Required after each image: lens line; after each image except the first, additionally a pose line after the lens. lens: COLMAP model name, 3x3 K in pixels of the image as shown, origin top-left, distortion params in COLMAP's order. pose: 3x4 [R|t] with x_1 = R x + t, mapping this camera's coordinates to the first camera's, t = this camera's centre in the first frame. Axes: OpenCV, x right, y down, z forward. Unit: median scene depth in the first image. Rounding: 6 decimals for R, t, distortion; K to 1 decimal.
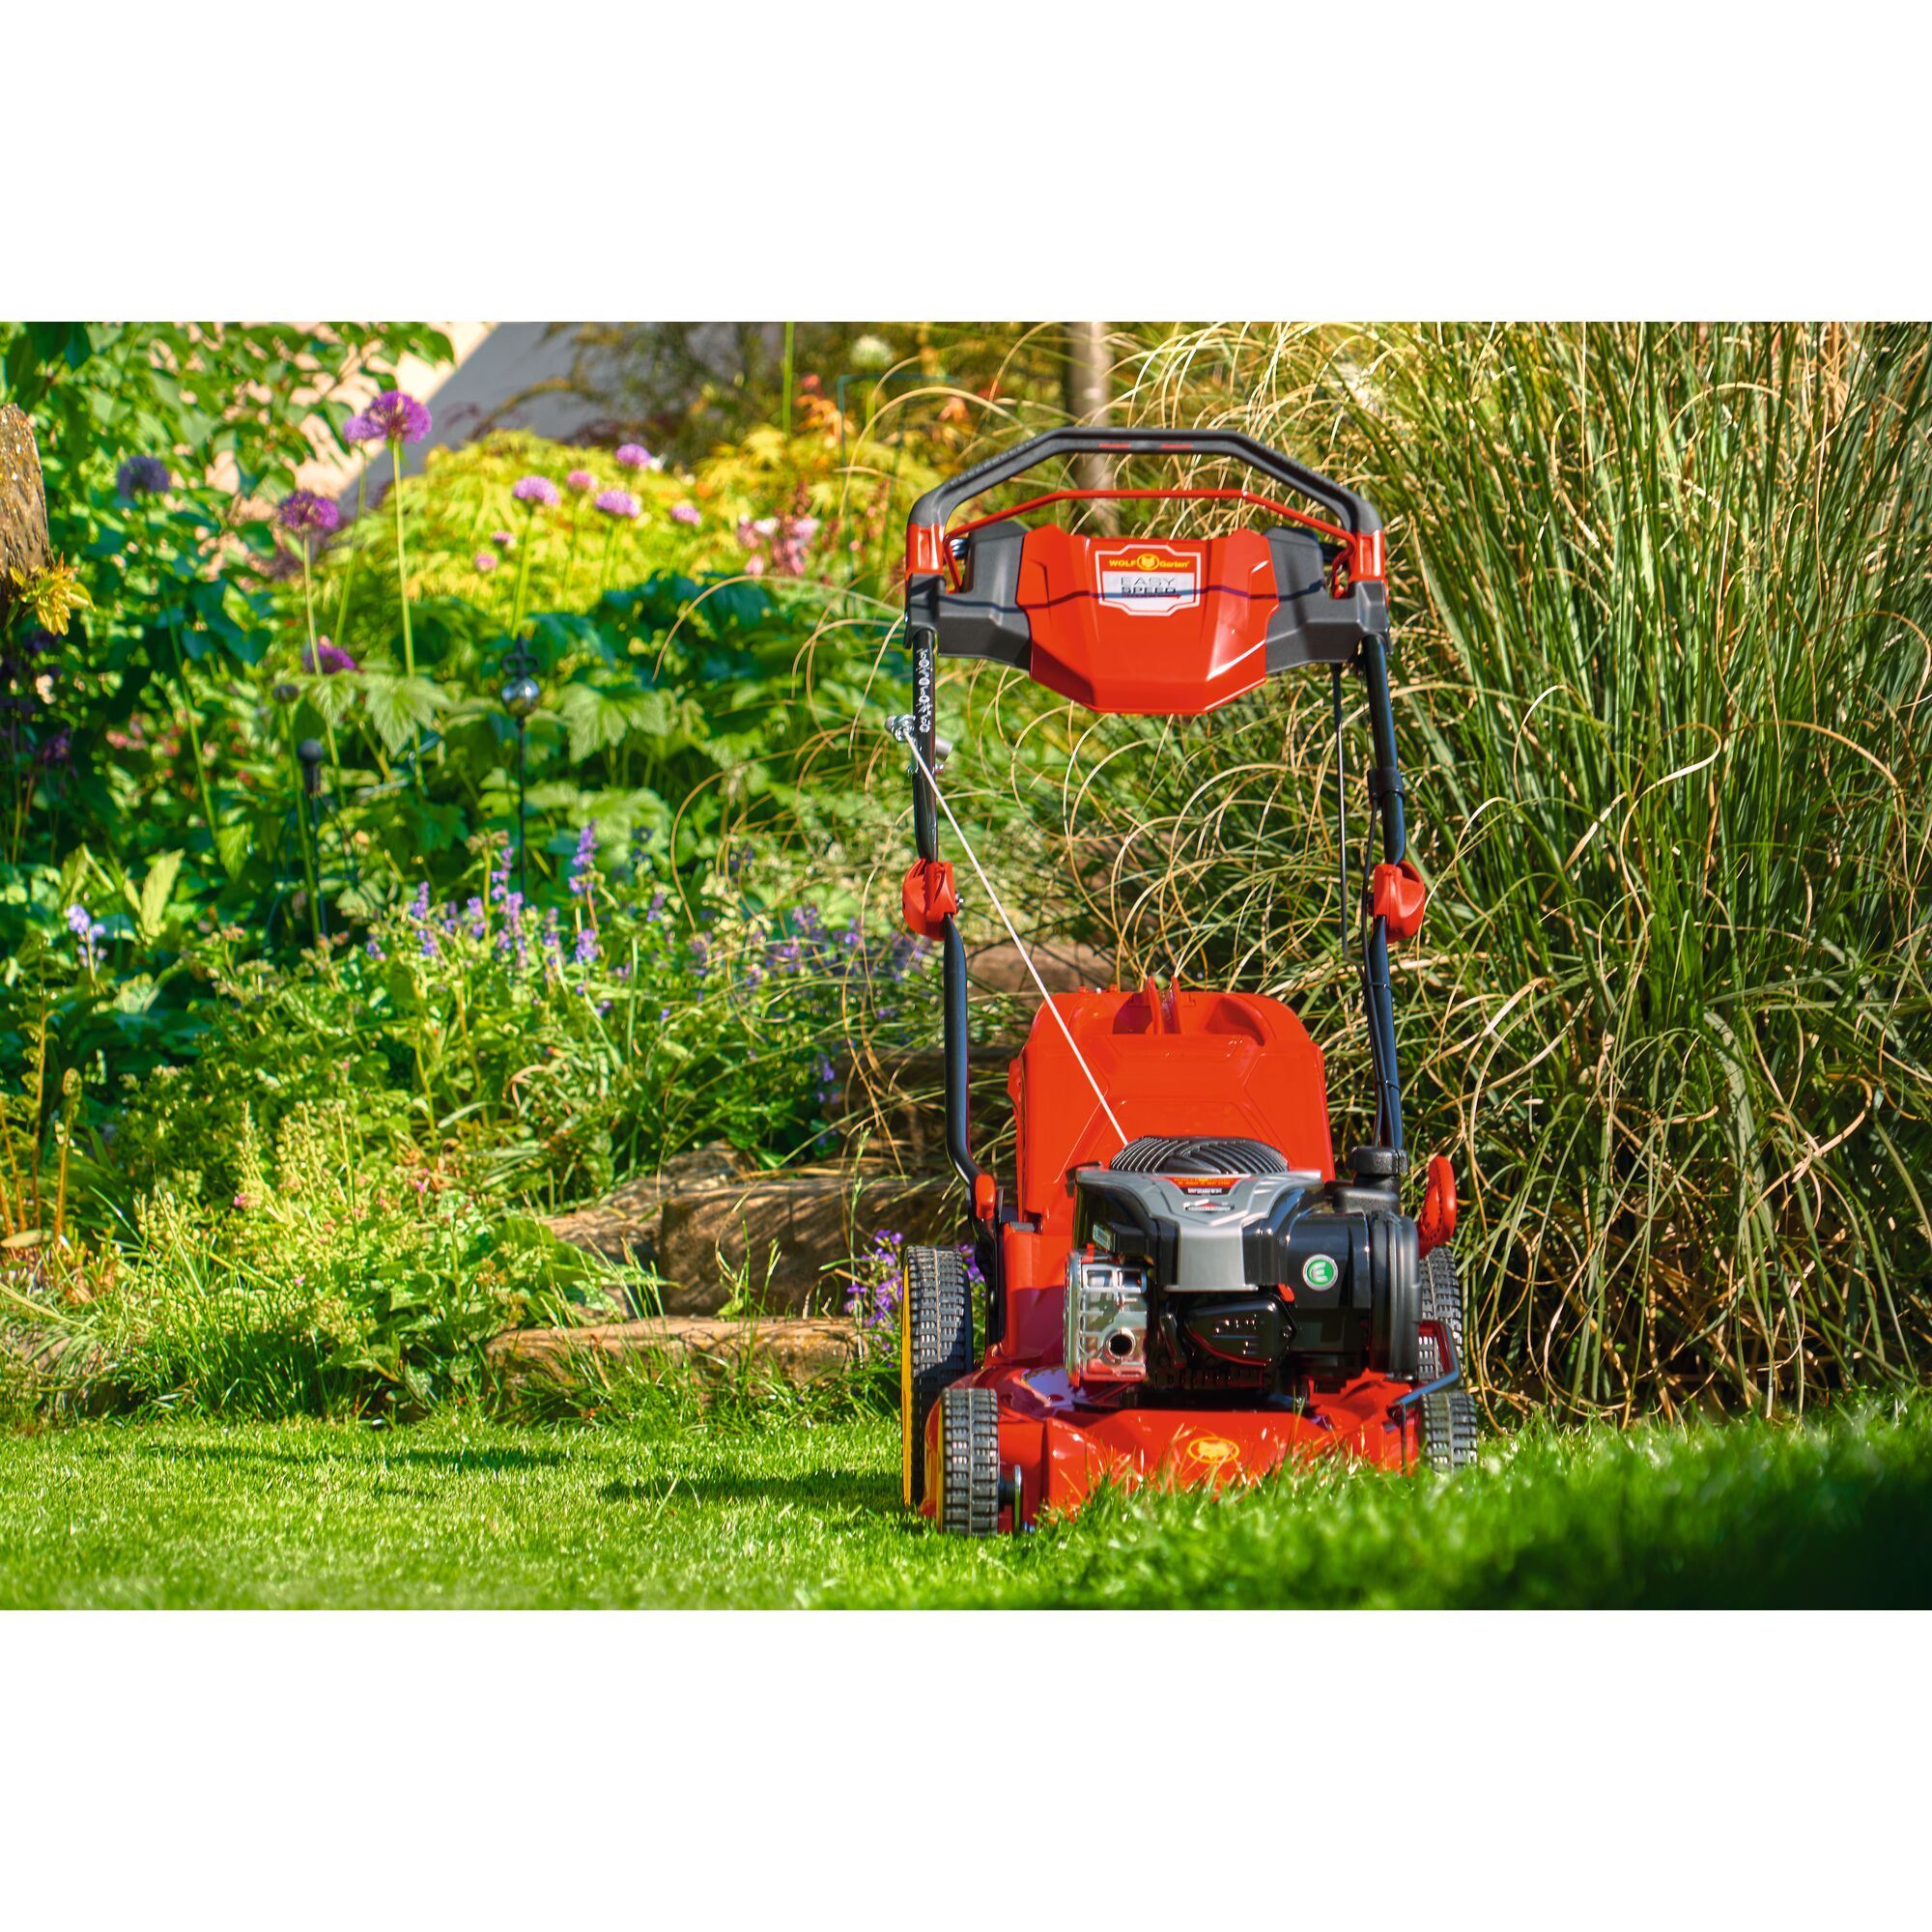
lens RADIAL K [[9583.2, 0, 966.0], [0, 9583.2, 966.0], [0, 0, 1]] dist [-0.313689, -6.105555]
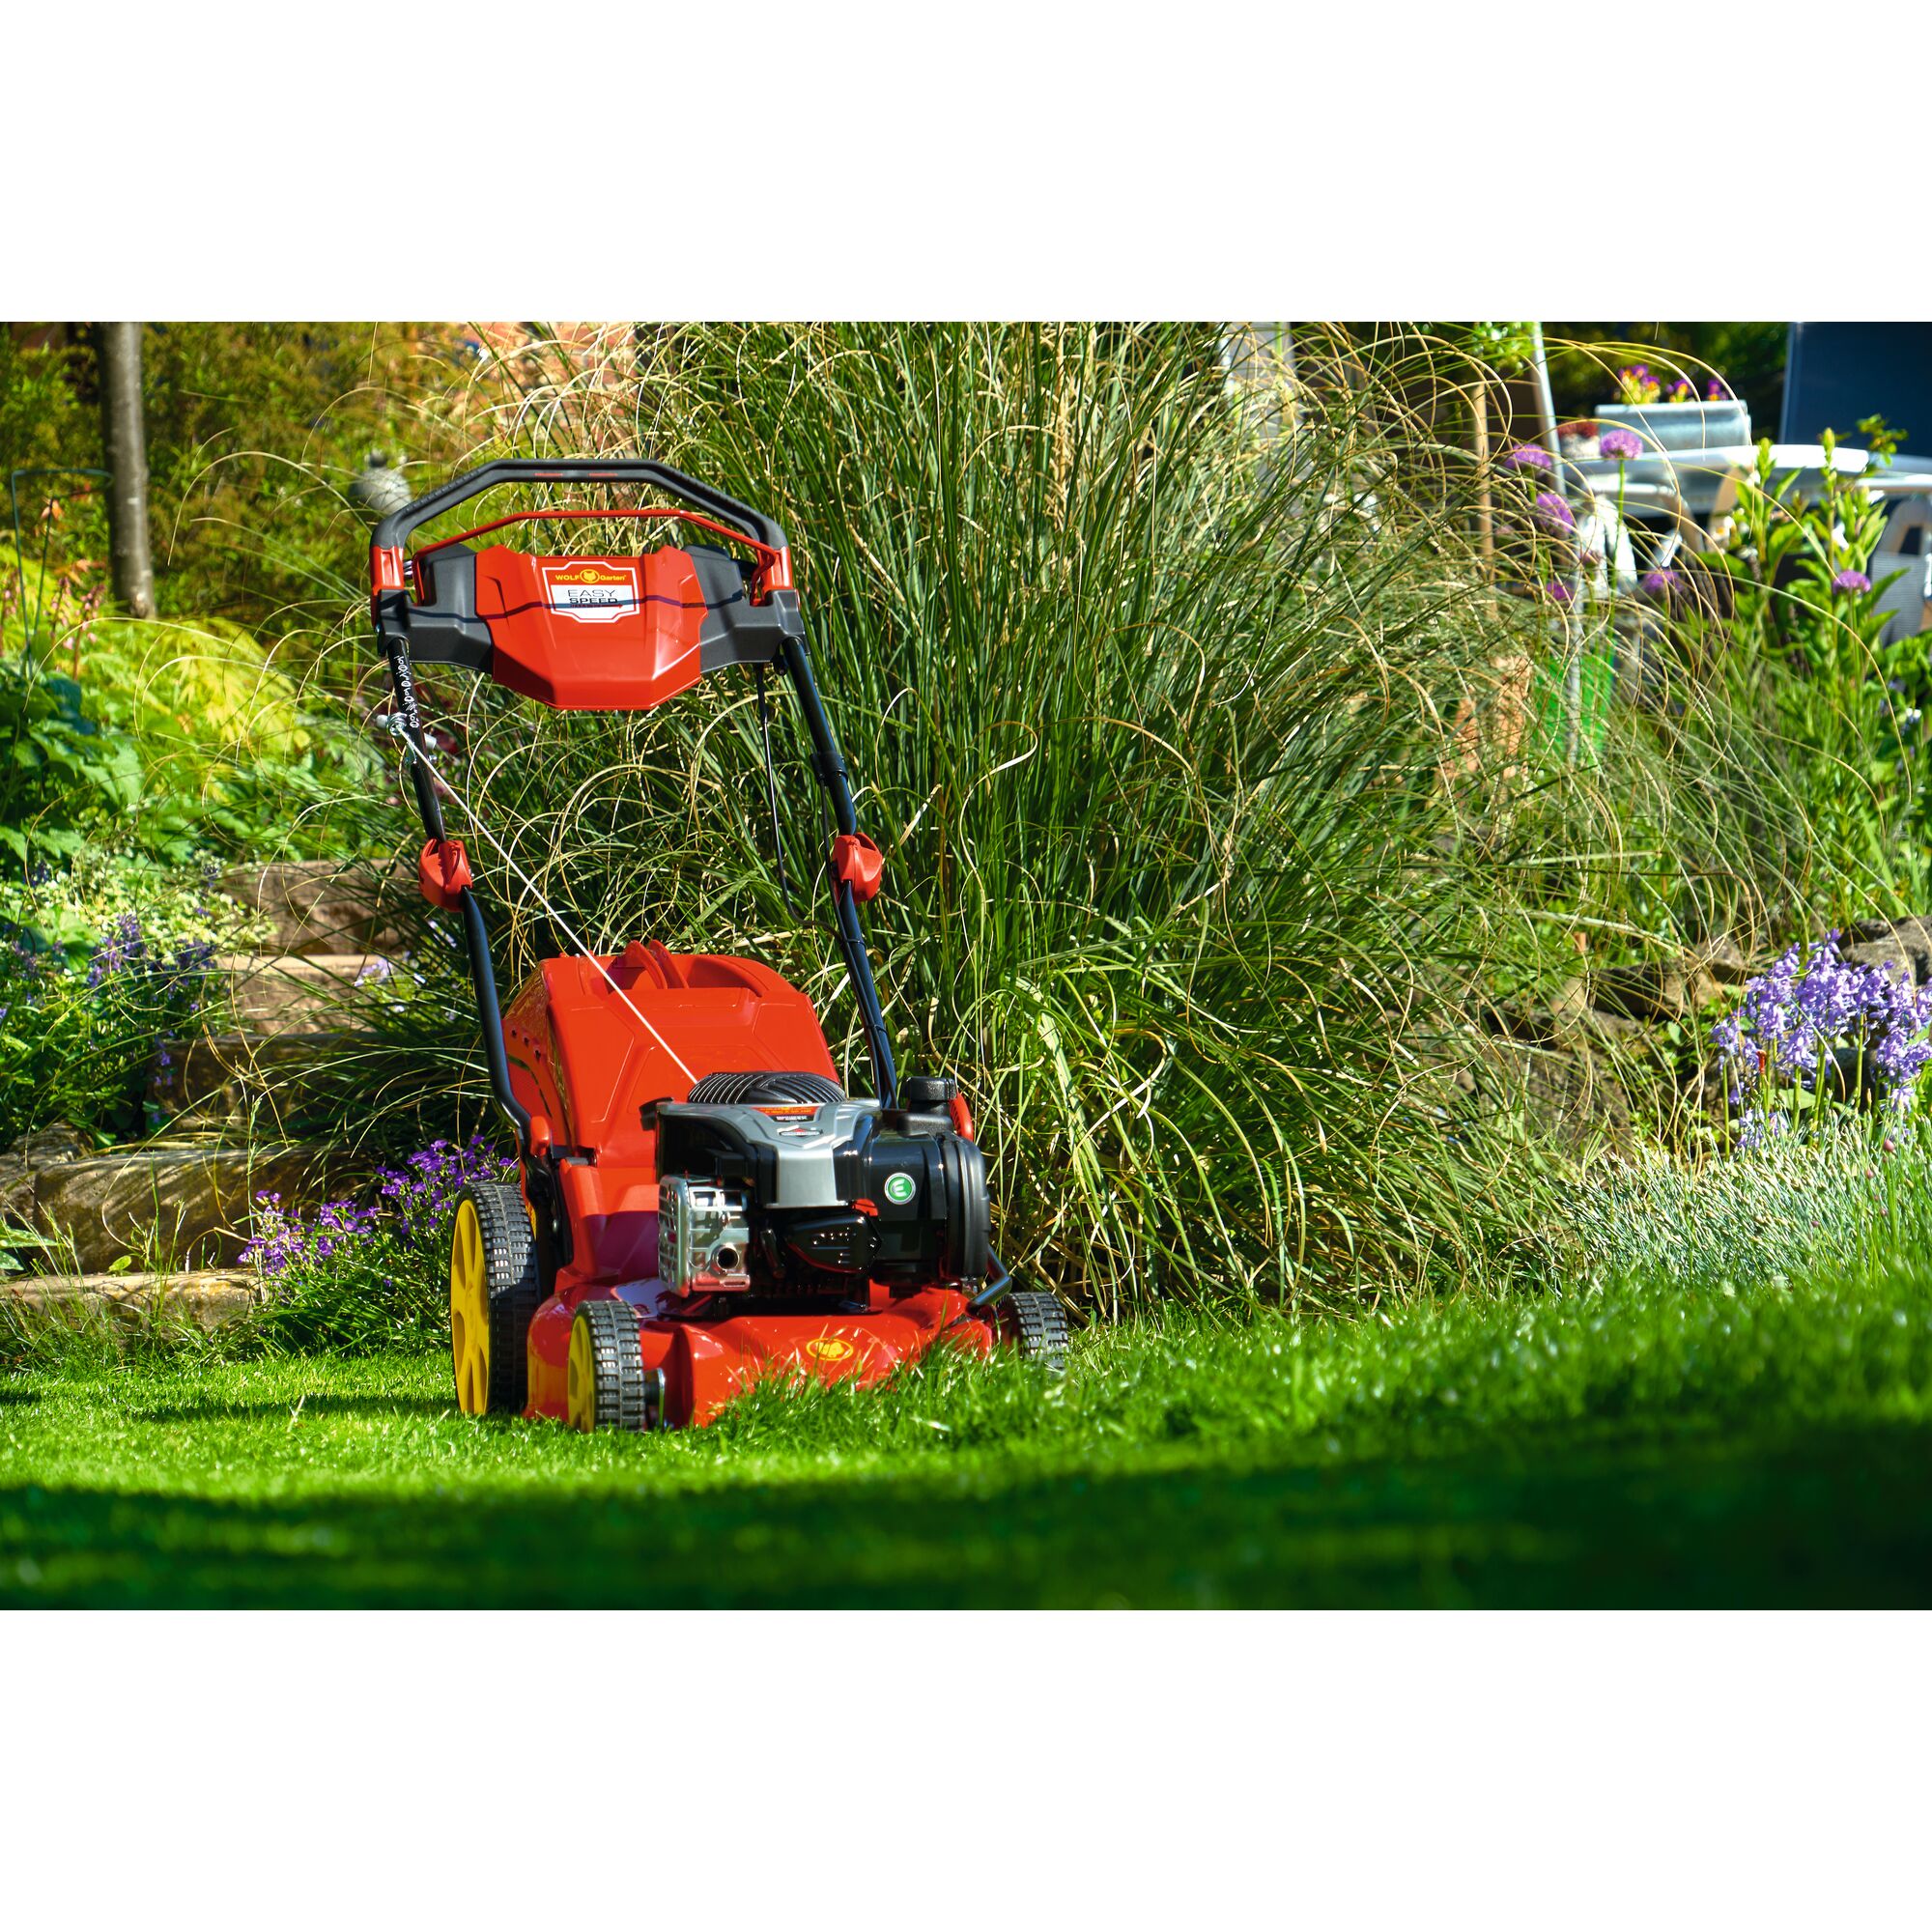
lens RADIAL K [[7801.9, 0, 966.0], [0, 7801.9, 966.0], [0, 0, 1]] dist [-0.039615, -2.198277]
pose [[0.984906, -0.022506, 0.171620, -0.095145], [0.024143, 0.999681, -0.007459, 0.011342], [-0.171397, 0.011490, 0.985135, 0.091836]]
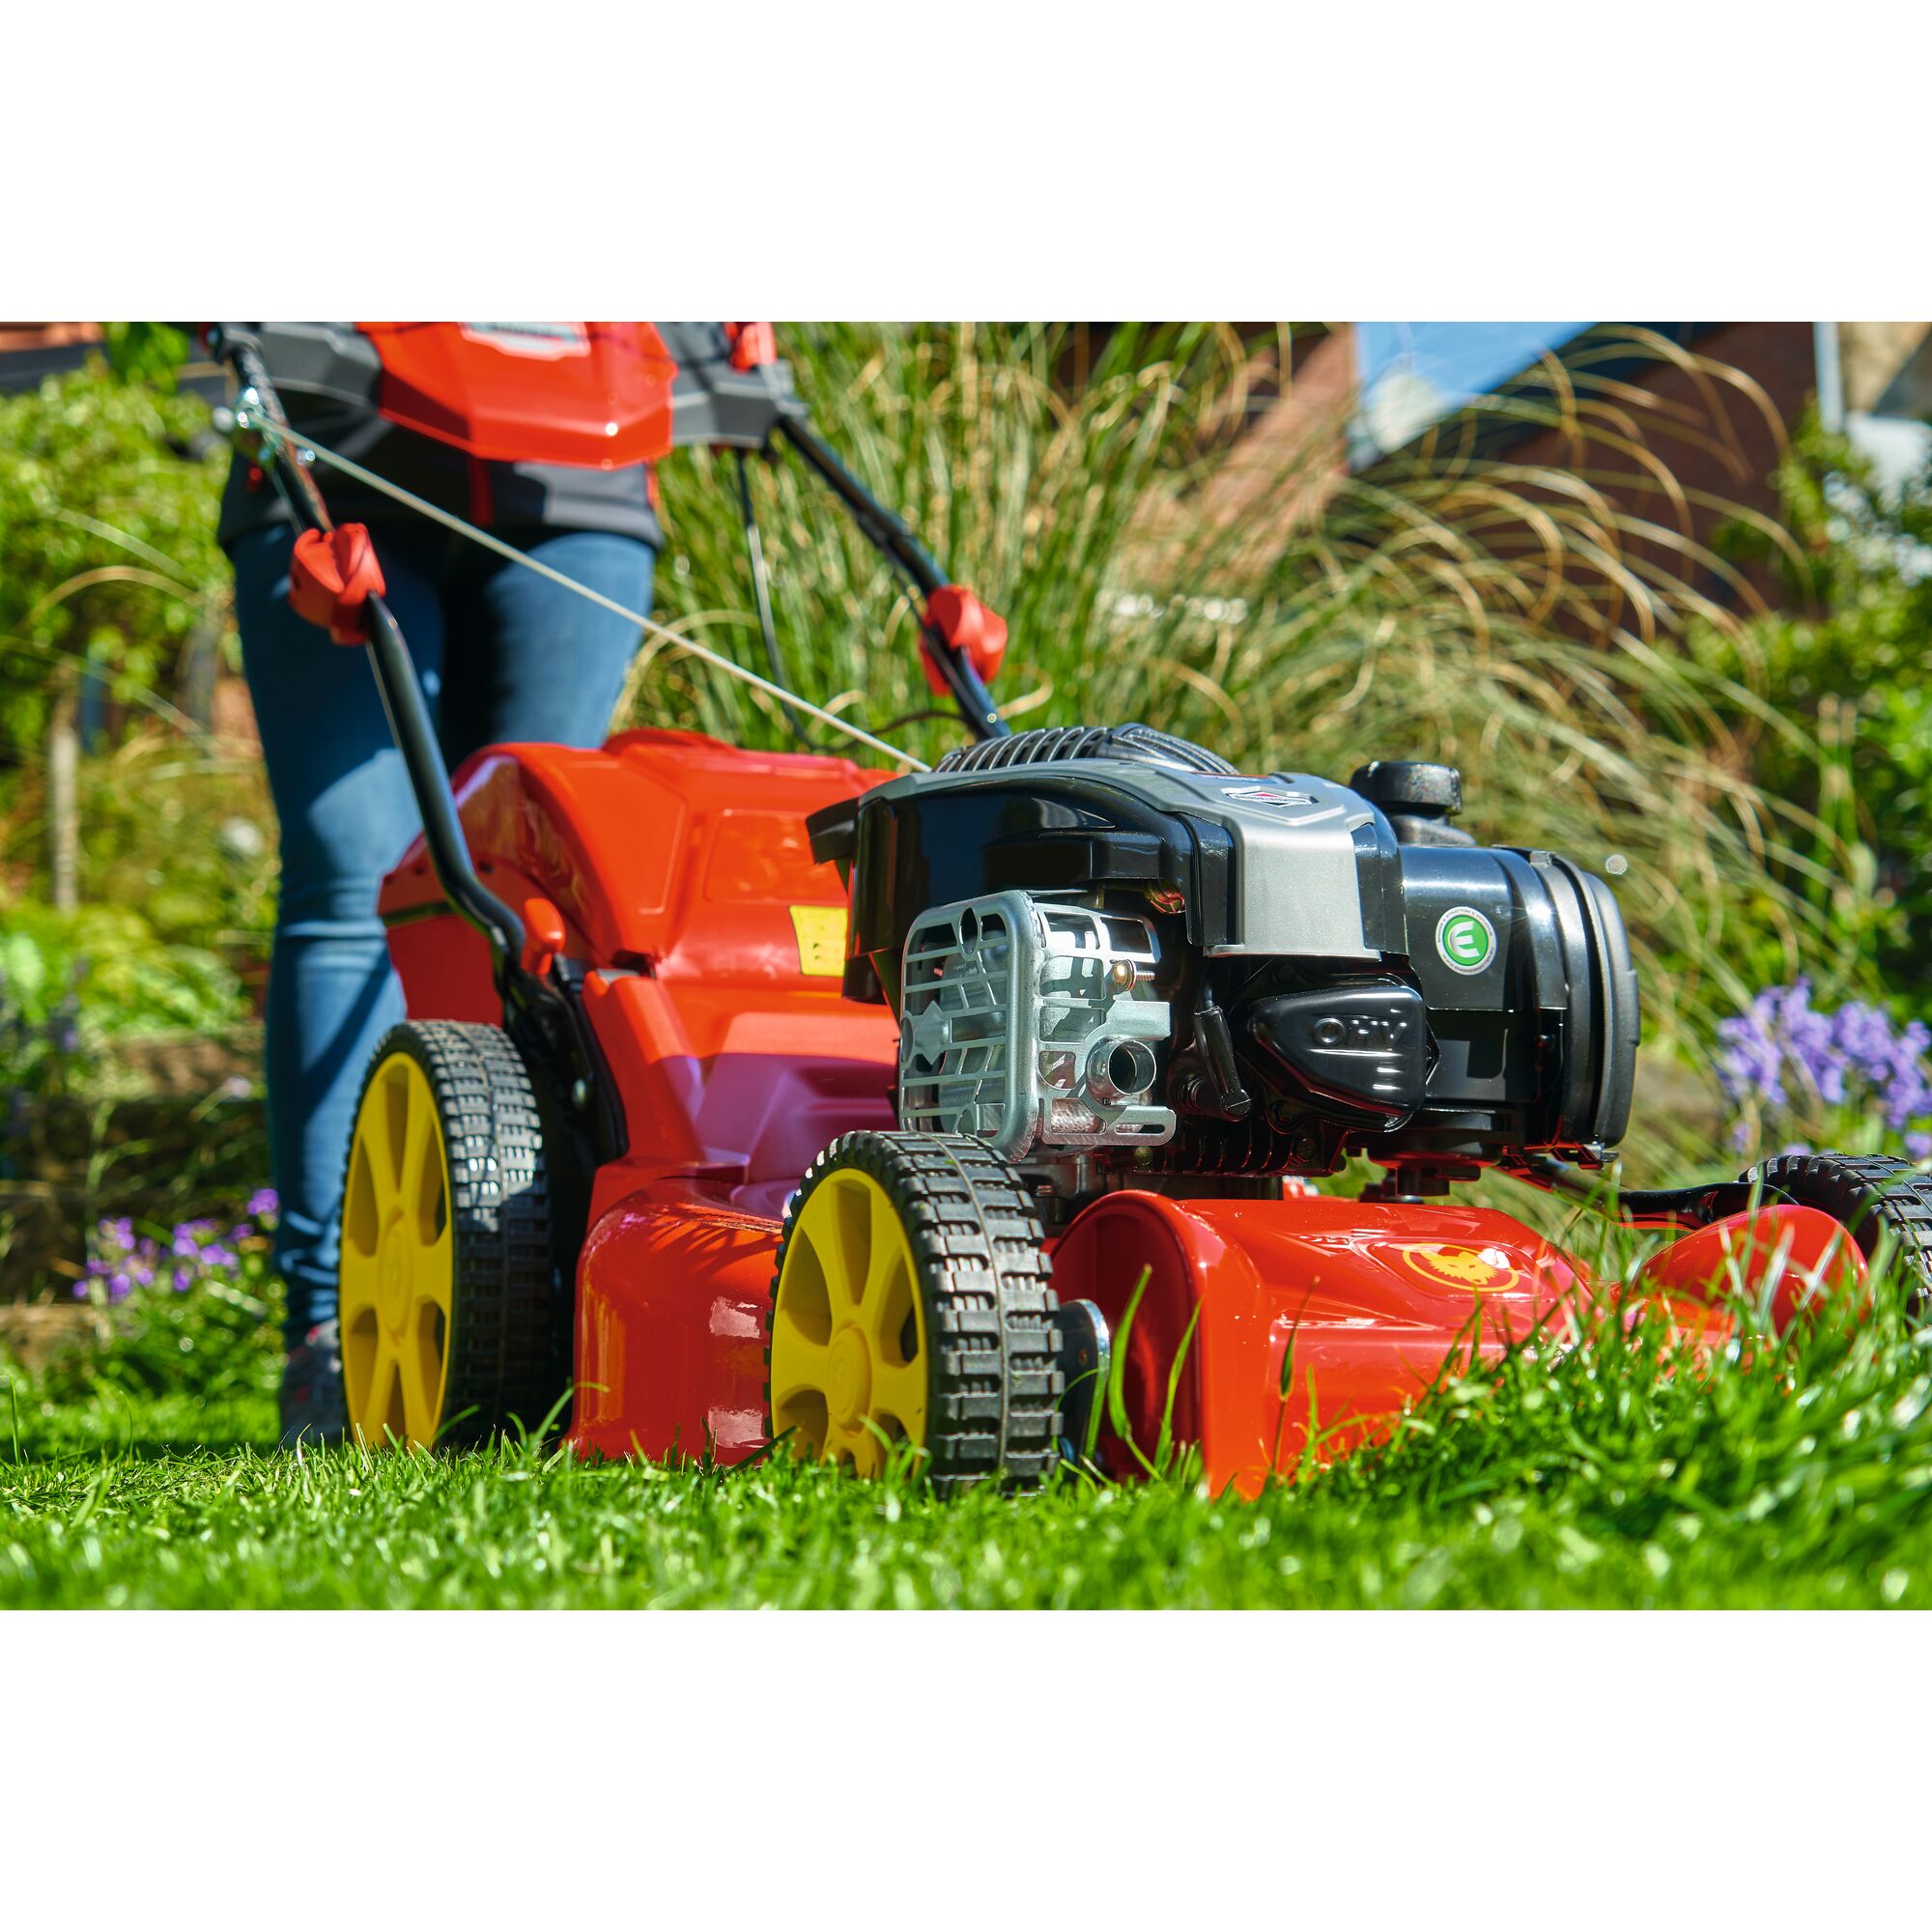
lens RADIAL K [[3516.8, 0, 966.0], [0, 3516.8, 966.0], [0, 0, 1]] dist [0.022445, 0.048640]
pose [[0.933140, 0.030712, 0.358199, -0.045754], [0.009474, 0.993898, -0.109896, 0.046003], [-0.359388, 0.105942, 0.927155, 0.724506]]
